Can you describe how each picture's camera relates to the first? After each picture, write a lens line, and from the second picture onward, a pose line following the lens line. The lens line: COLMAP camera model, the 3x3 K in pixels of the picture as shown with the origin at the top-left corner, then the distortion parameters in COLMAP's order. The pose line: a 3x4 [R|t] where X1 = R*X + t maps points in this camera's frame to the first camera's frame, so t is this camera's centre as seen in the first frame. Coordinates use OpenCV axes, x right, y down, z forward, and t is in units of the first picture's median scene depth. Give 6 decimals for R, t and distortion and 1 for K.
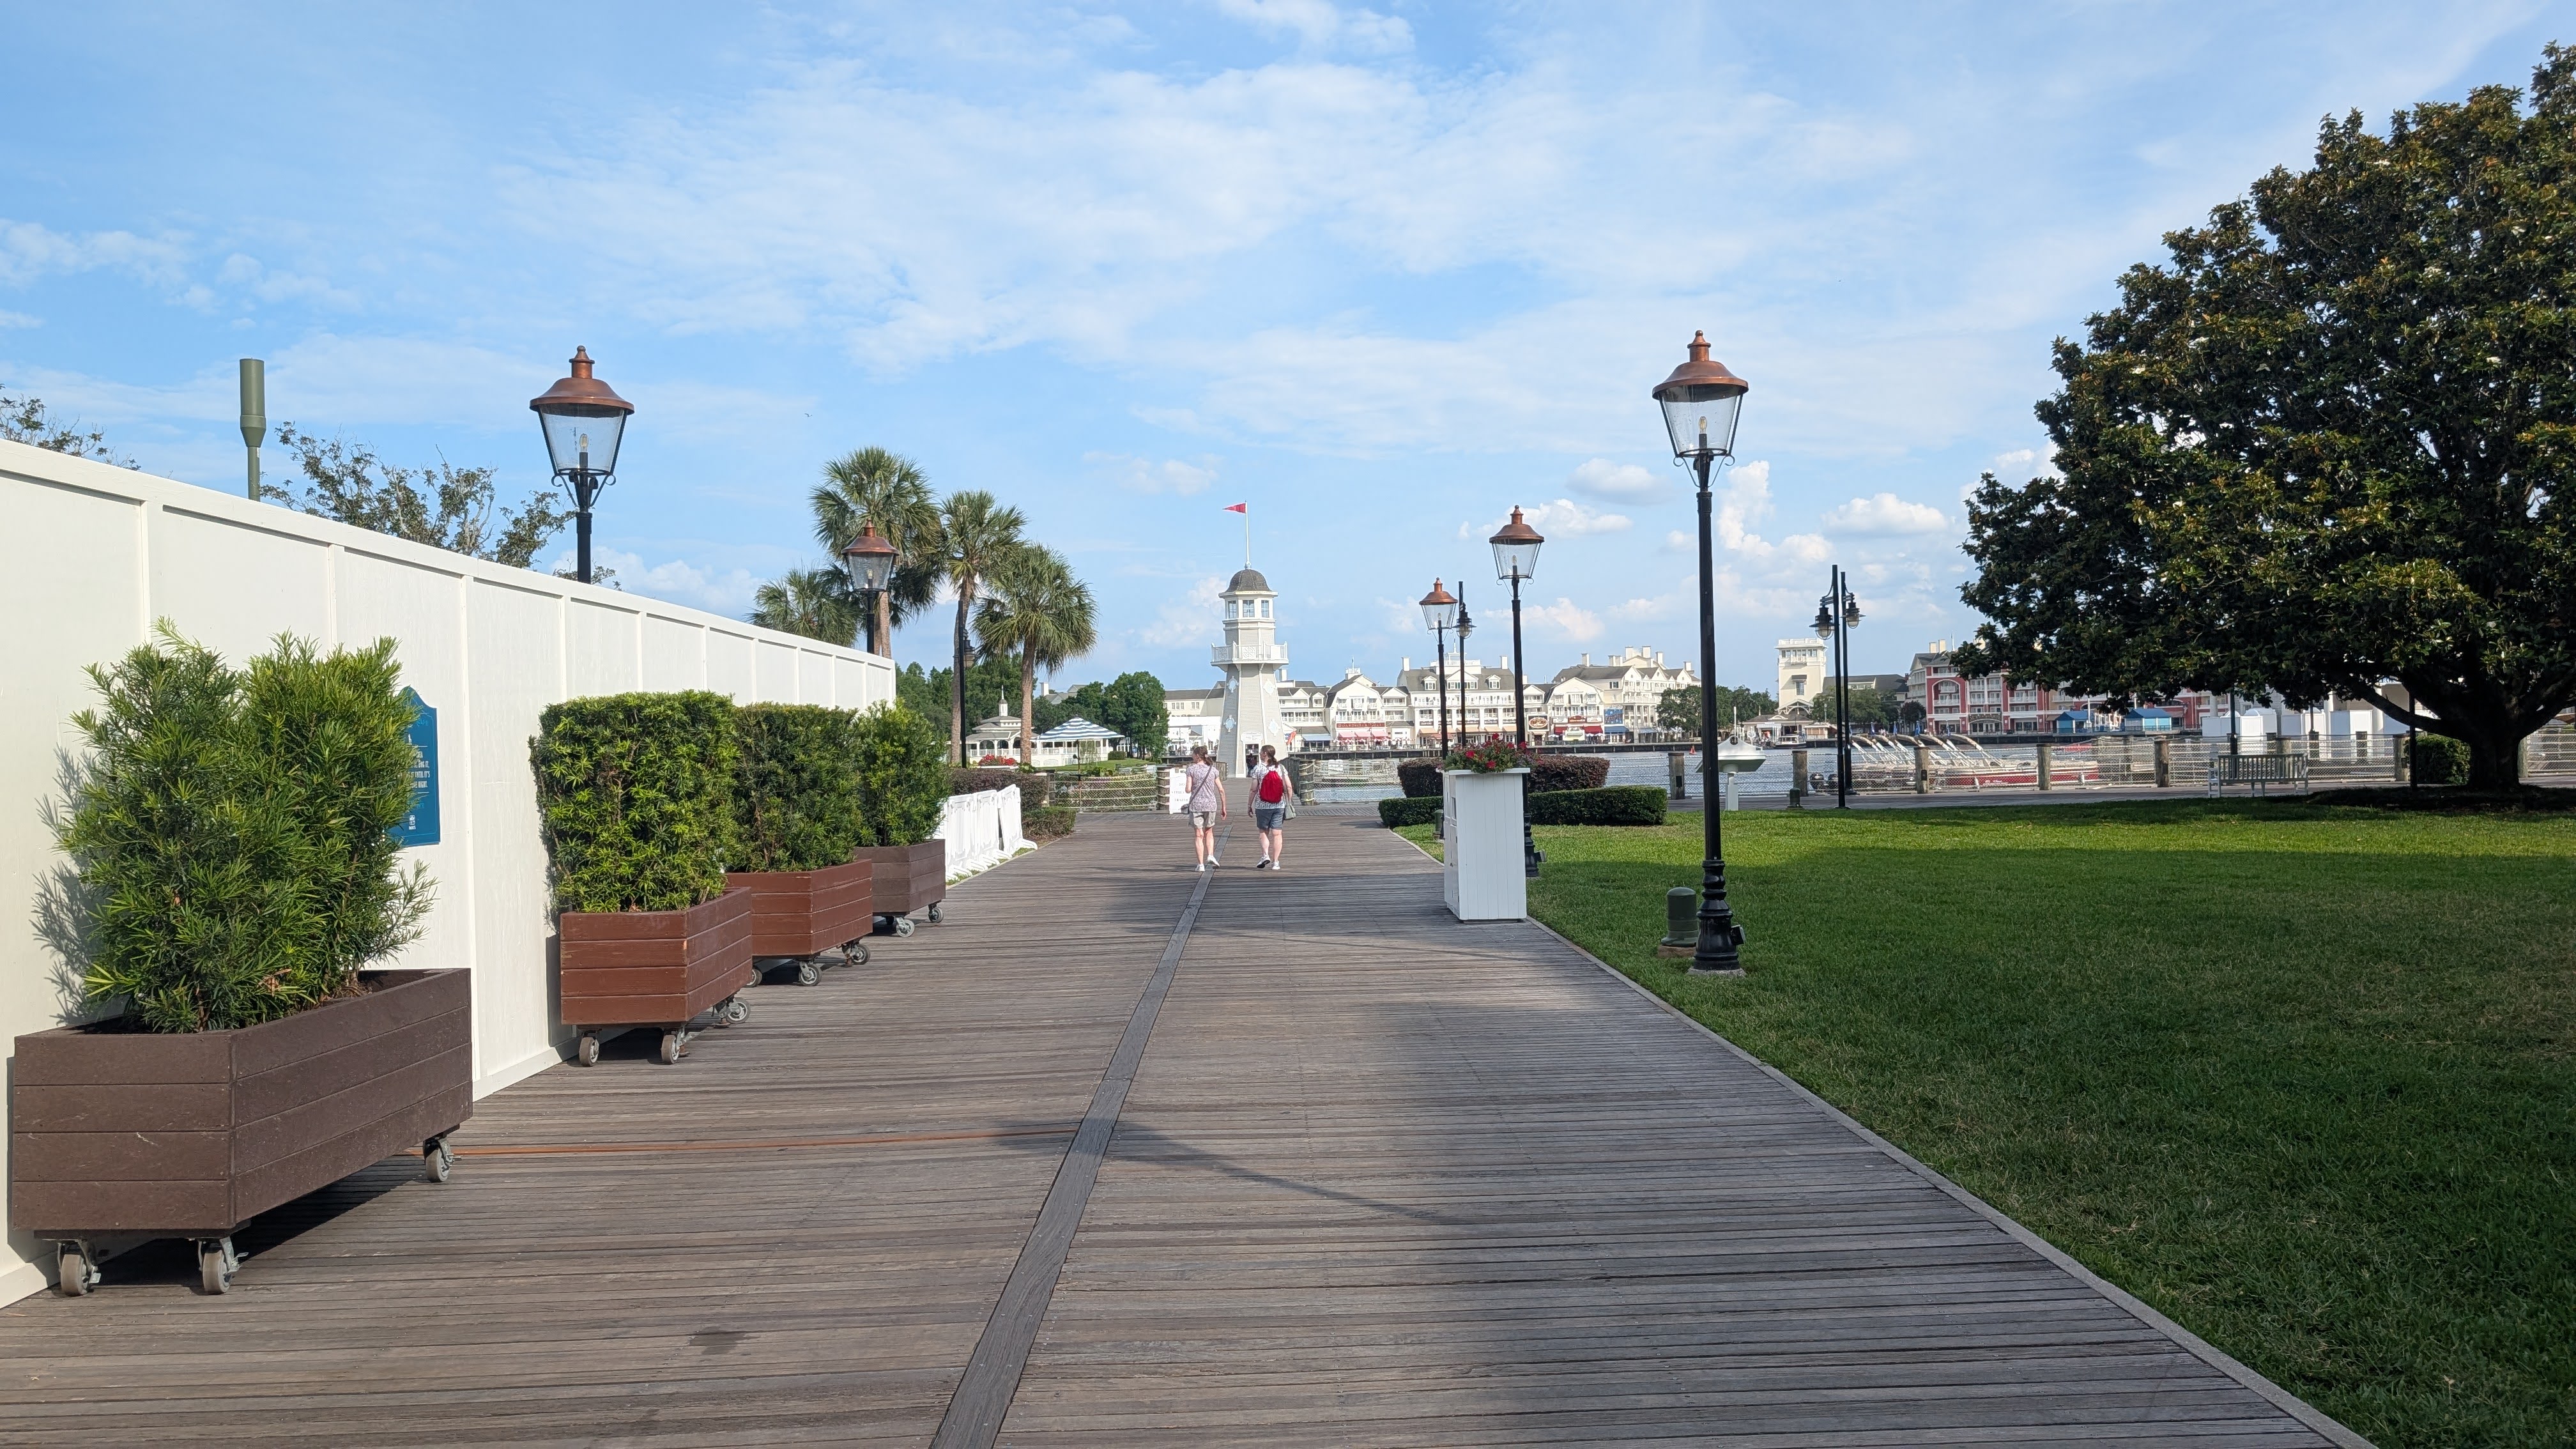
lens RADIAL K [[1916.8, 0, 1288.0], [0, 1916.8, 724.5], [0, 0, 1]] dist [-0.006633, -0.006977]
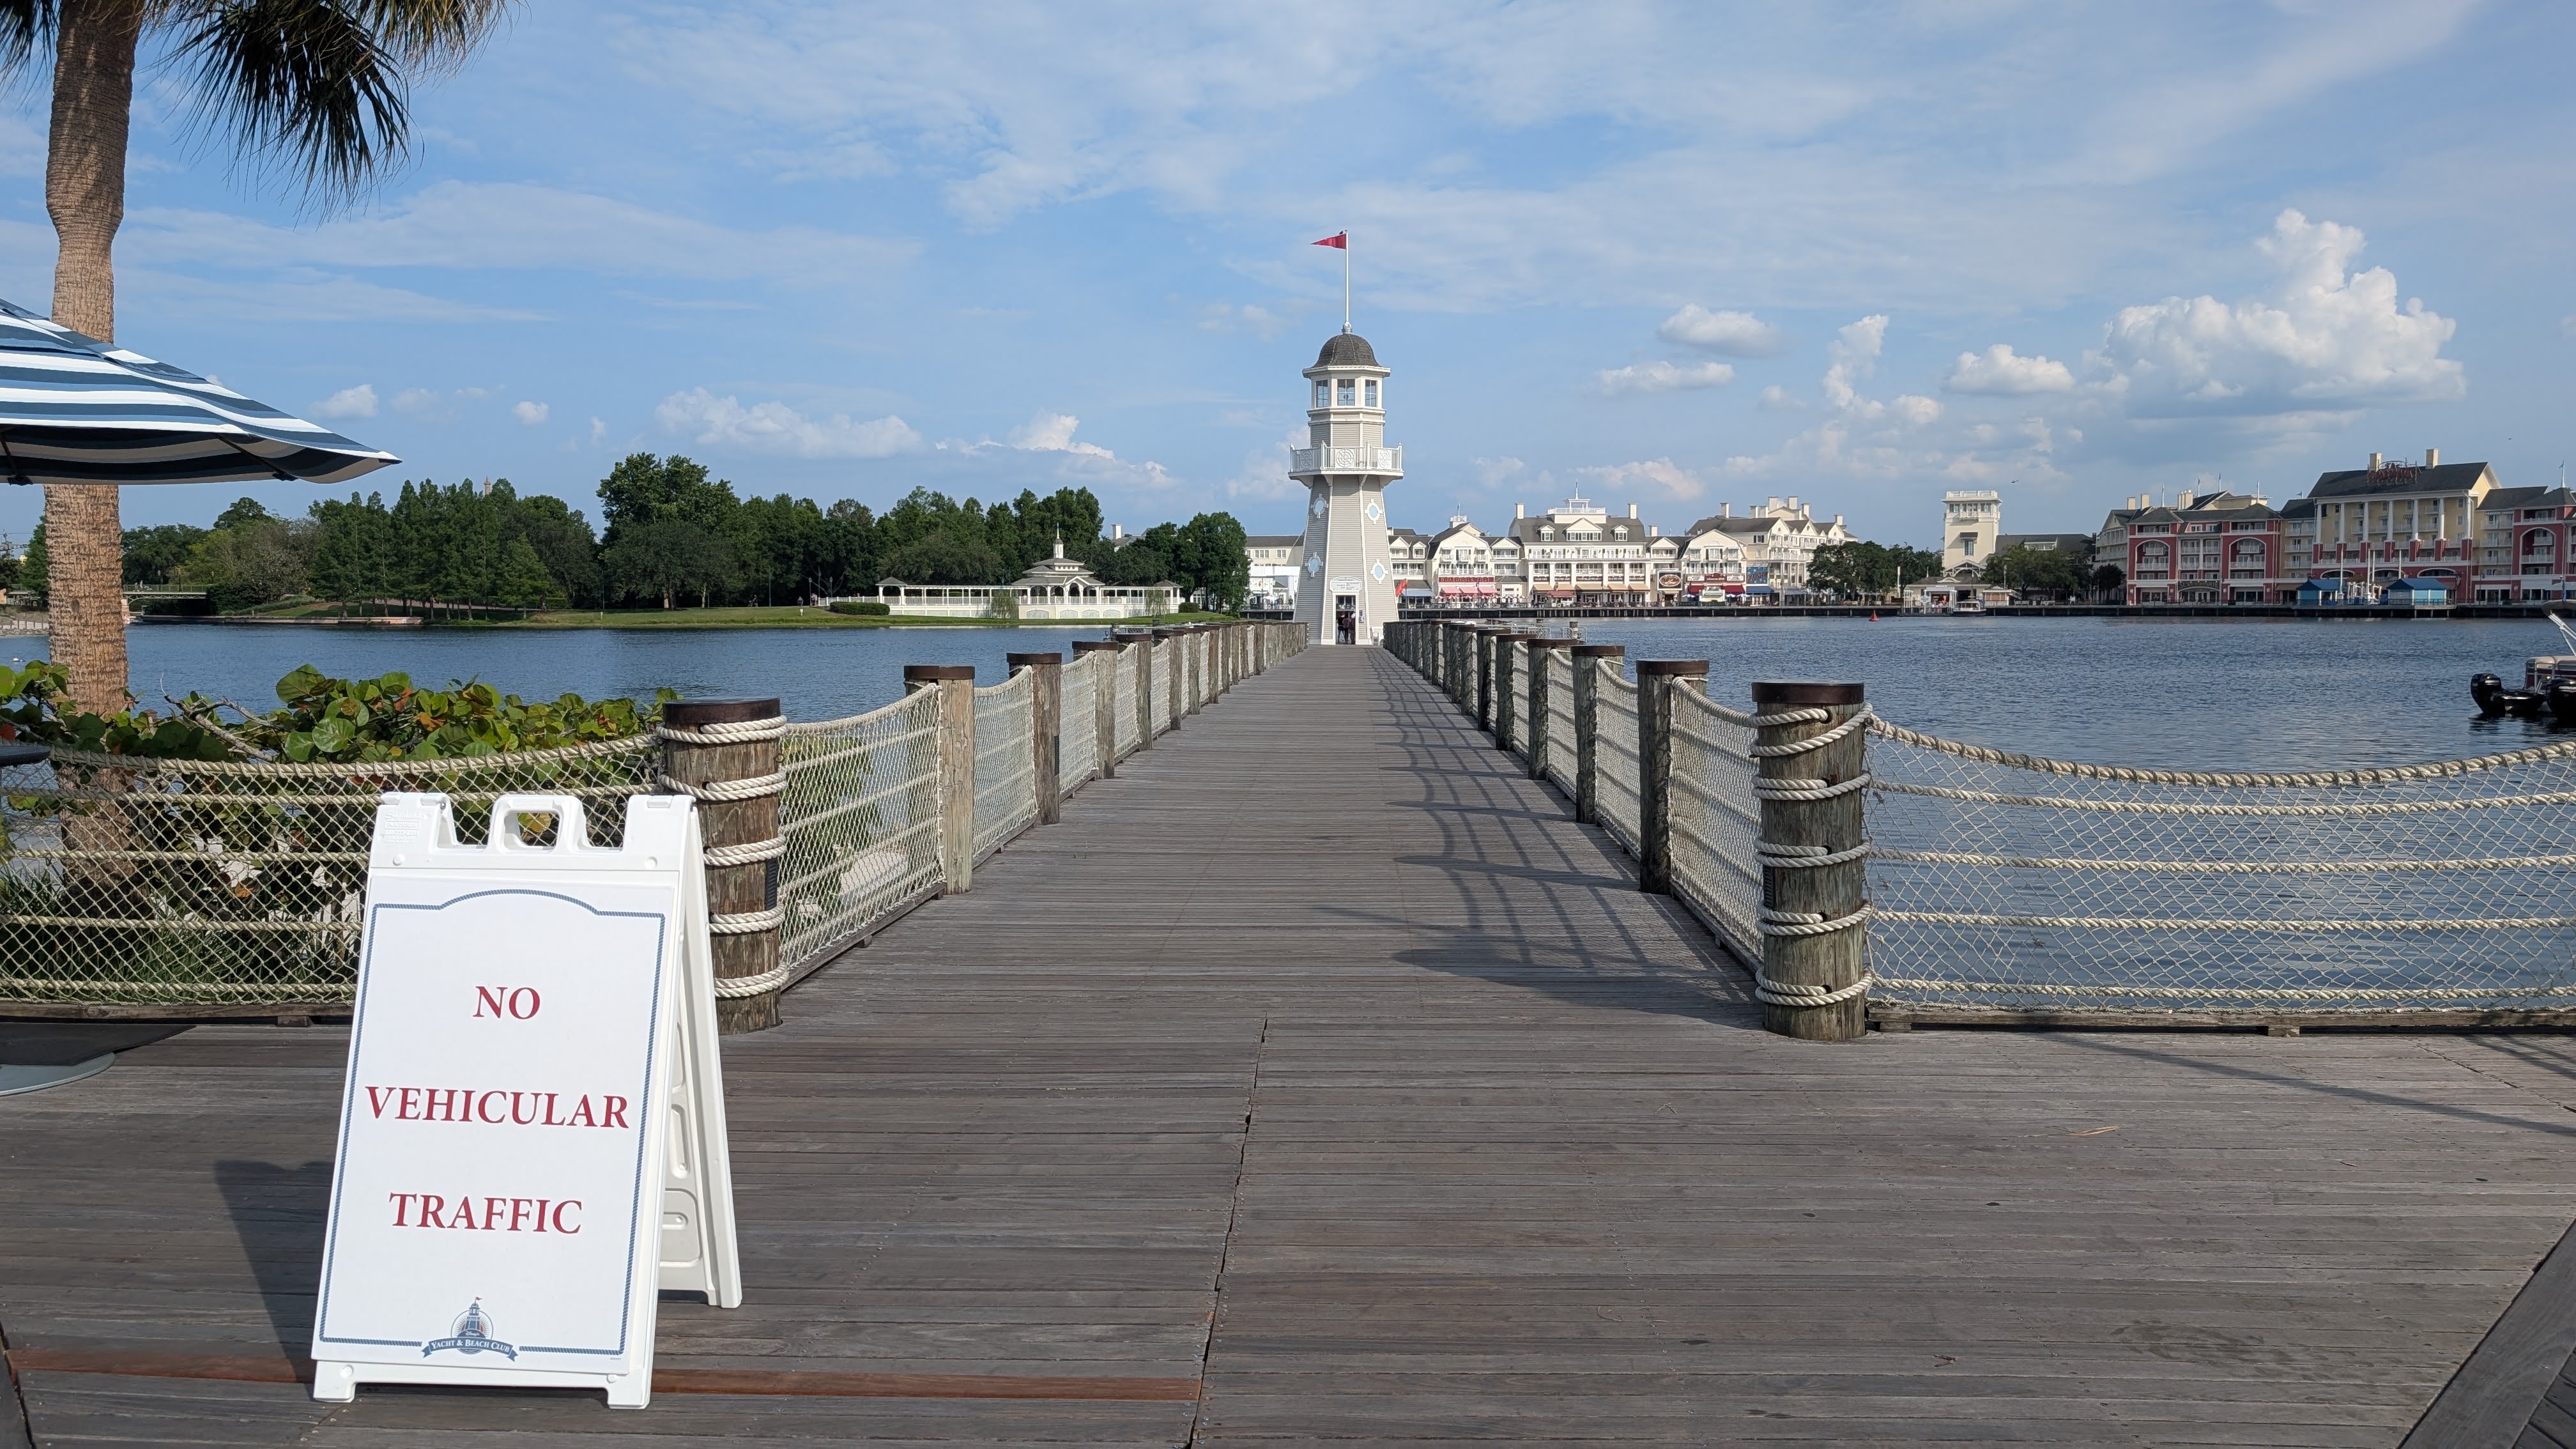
lens RADIAL K [[1916.8, 0, 1288.0], [0, 1916.8, 724.5], [0, 0, 1]] dist [-0.006633, -0.006977]
pose [[0.998881, 0.023479, -0.041048, -0.006799], [-0.020327, 0.996932, 0.075588, 0.001976], [0.042697, -0.074669, 0.996294, 0.111514]]
